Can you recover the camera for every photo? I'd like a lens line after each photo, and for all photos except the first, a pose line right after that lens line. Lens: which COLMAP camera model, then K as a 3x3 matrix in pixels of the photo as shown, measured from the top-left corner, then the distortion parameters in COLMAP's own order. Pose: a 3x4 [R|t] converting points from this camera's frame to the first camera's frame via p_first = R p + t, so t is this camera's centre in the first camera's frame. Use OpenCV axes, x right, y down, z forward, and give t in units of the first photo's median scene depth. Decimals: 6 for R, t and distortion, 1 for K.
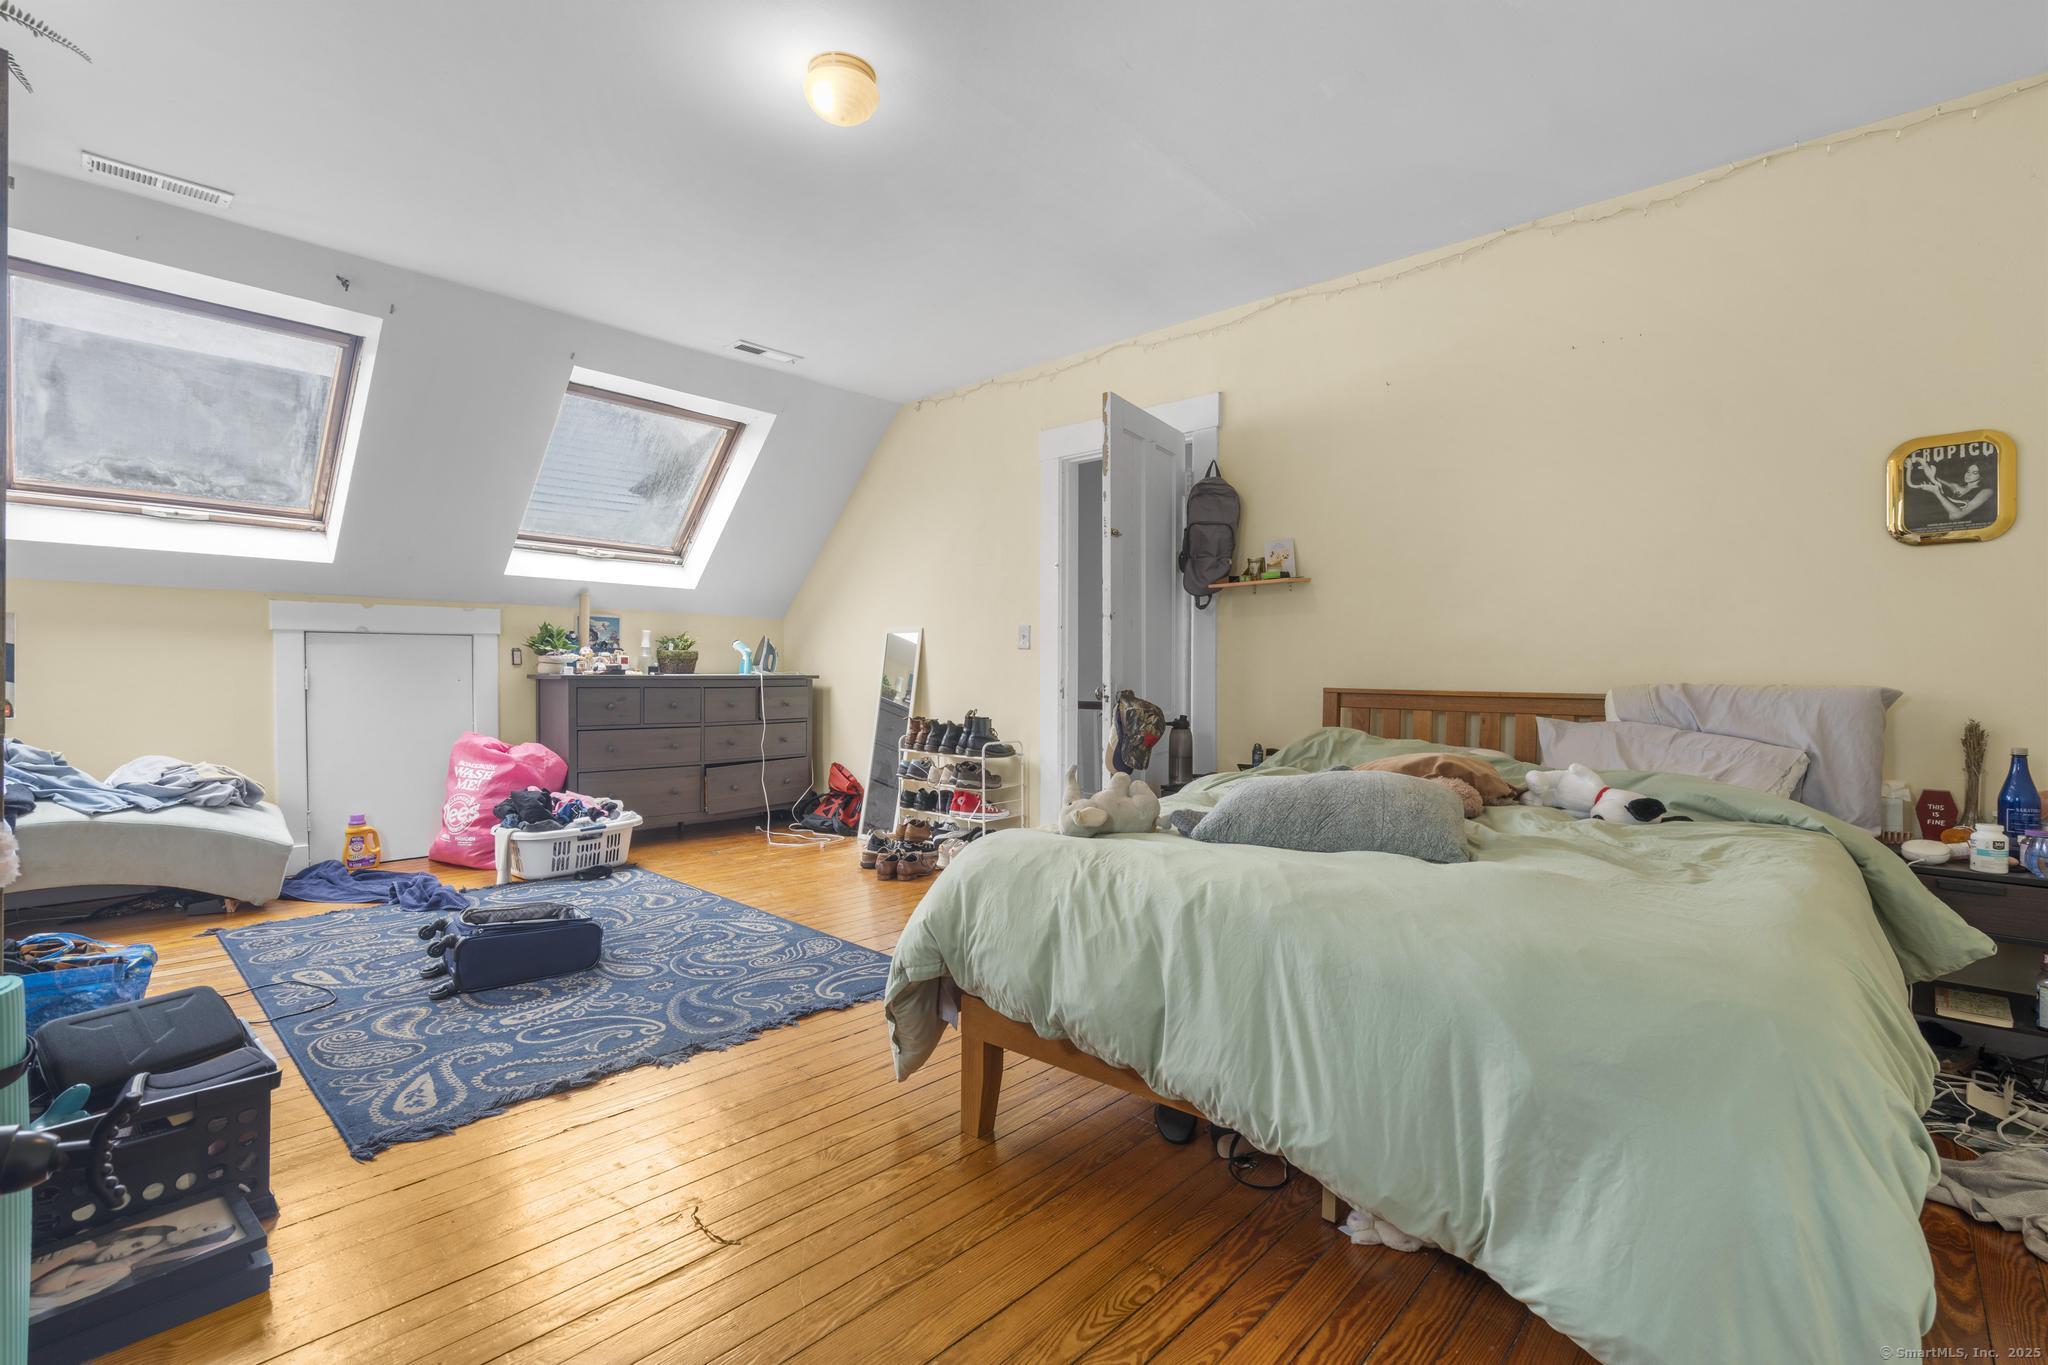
lens RADIAL K [[917.1, 0, 1018.9], [0, 917.1, 679.2], [0, 0, 1]] dist [-0.009845, 0.002796]
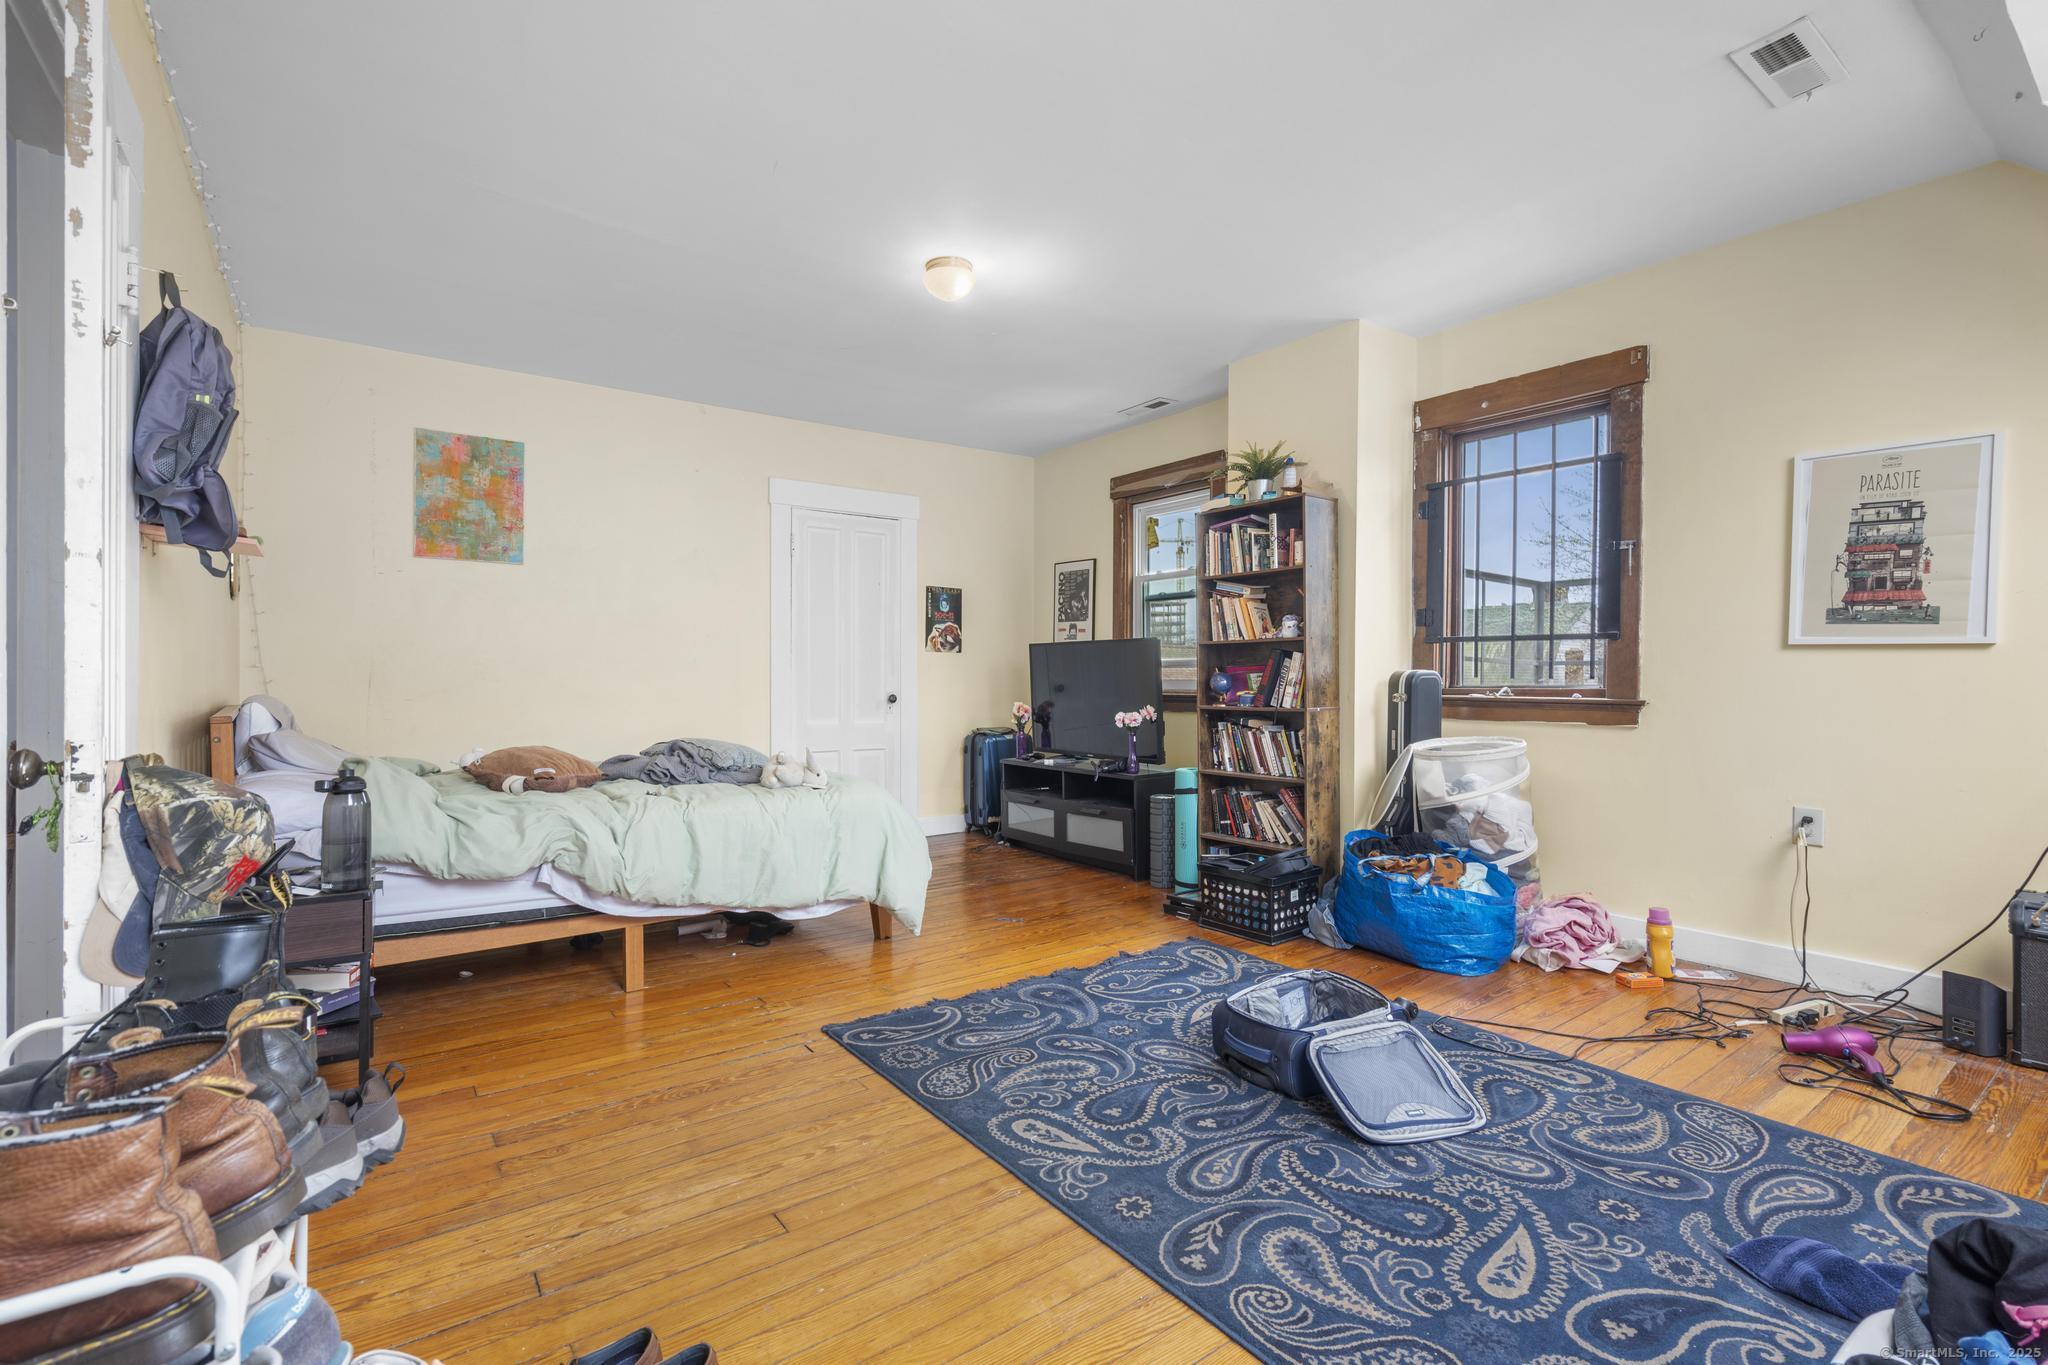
lens RADIAL K [[917.1, 0, 1026.5], [0, 917.1, 681.3], [0, 0, 1]] dist [-0.009845, 0.002796]
pose [[-0.983456, -0.007237, 0.181003, -0.449608], [-0.005366, 0.999927, 0.010823, -0.031470], [-0.181068, 0.009673, -0.983423, 1.877842]]
